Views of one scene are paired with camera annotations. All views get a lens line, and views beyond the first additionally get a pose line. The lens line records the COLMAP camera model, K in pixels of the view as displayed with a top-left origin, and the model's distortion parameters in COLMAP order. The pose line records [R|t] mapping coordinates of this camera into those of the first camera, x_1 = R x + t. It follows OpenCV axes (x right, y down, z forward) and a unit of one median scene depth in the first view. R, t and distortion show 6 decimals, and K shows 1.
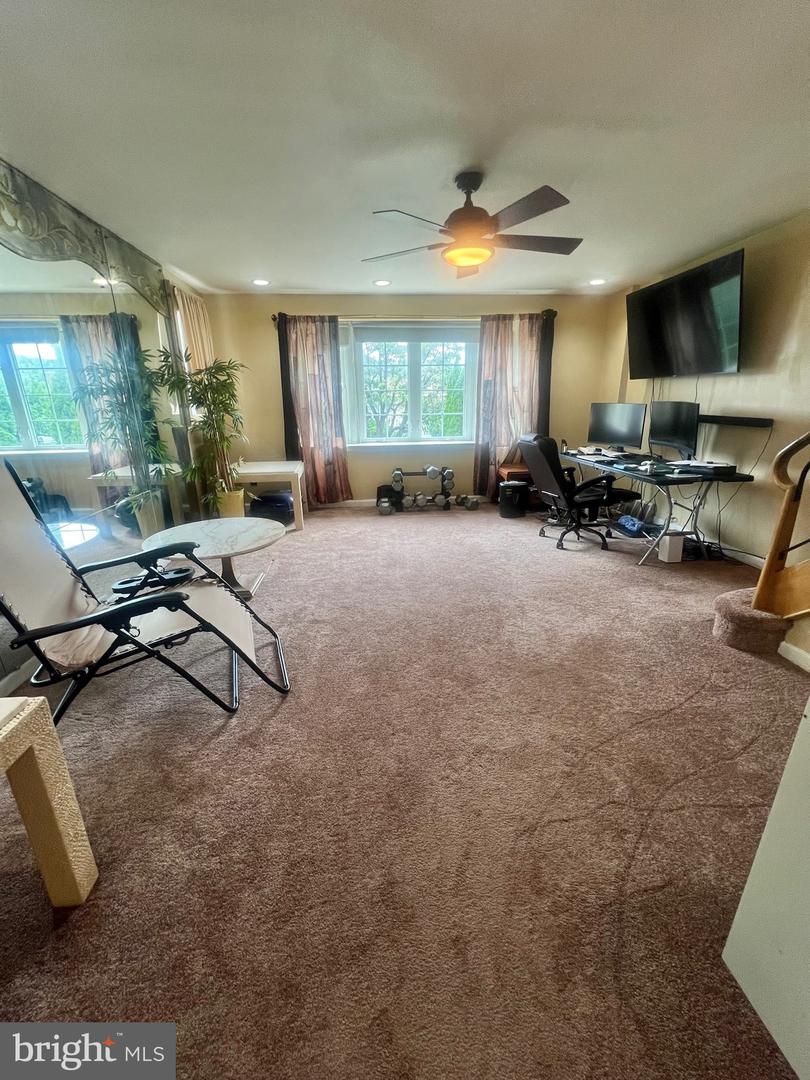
lens RADIAL K [[435.7, 0, 406.5], [0, 435.7, 540.0], [0, 0, 1]] dist [-0.001576, 0.000016]
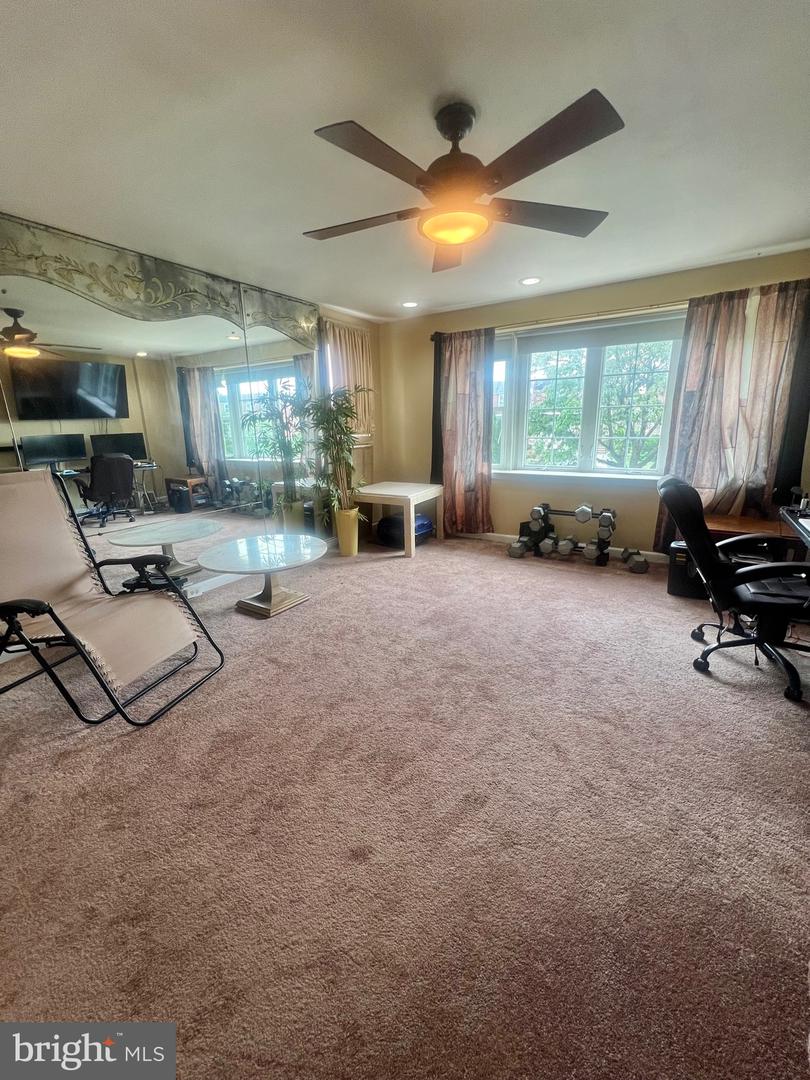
lens RADIAL K [[435.7, 0, 405.0], [0, 435.7, 539.1], [0, 0, 1]] dist [-0.001576, 0.000016]
pose [[0.786414, 0.157757, -0.597214, 0.330382], [-0.177745, 0.983738, 0.025804, -0.090219], [0.591573, 0.085860, 0.801667, 0.243391]]
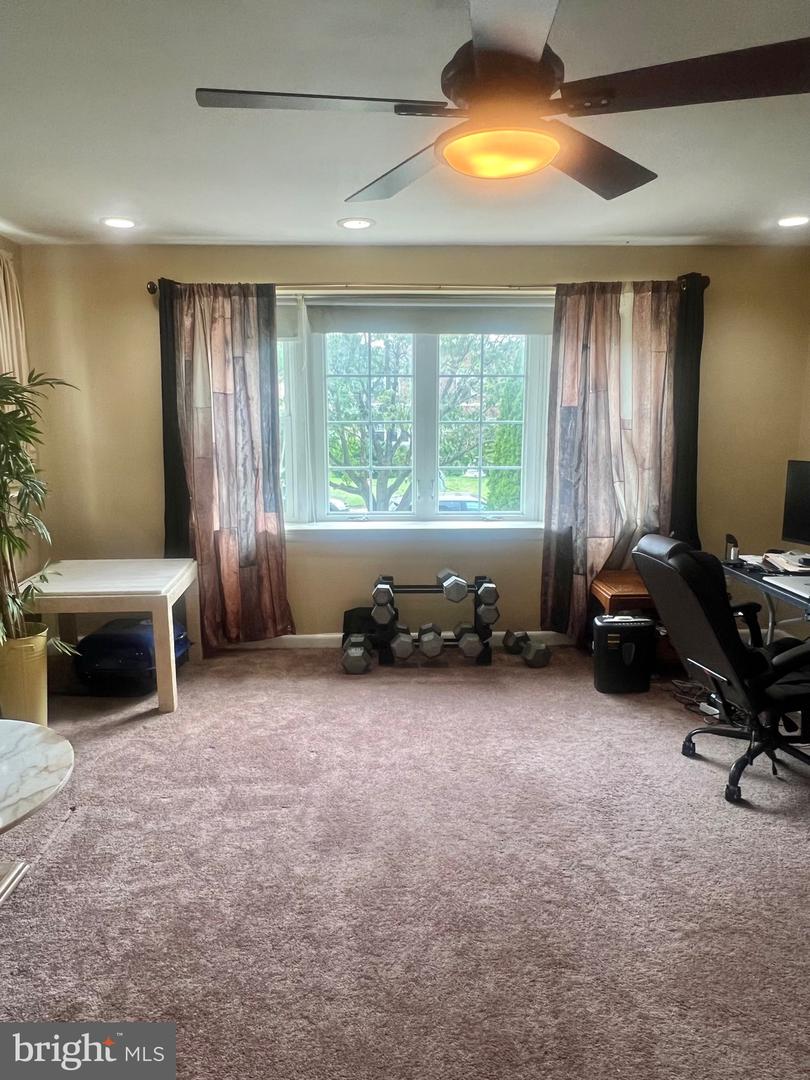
lens RADIAL K [[730.1, 0, 401.3], [0, 730.1, 541.9], [0, 0, 1]] dist [0.005772, -0.003877]
pose [[0.997962, 0.023937, -0.059147, 0.056006], [-0.031308, 0.991407, -0.127013, -0.120039], [0.055598, 0.128606, 0.990136, 0.213226]]
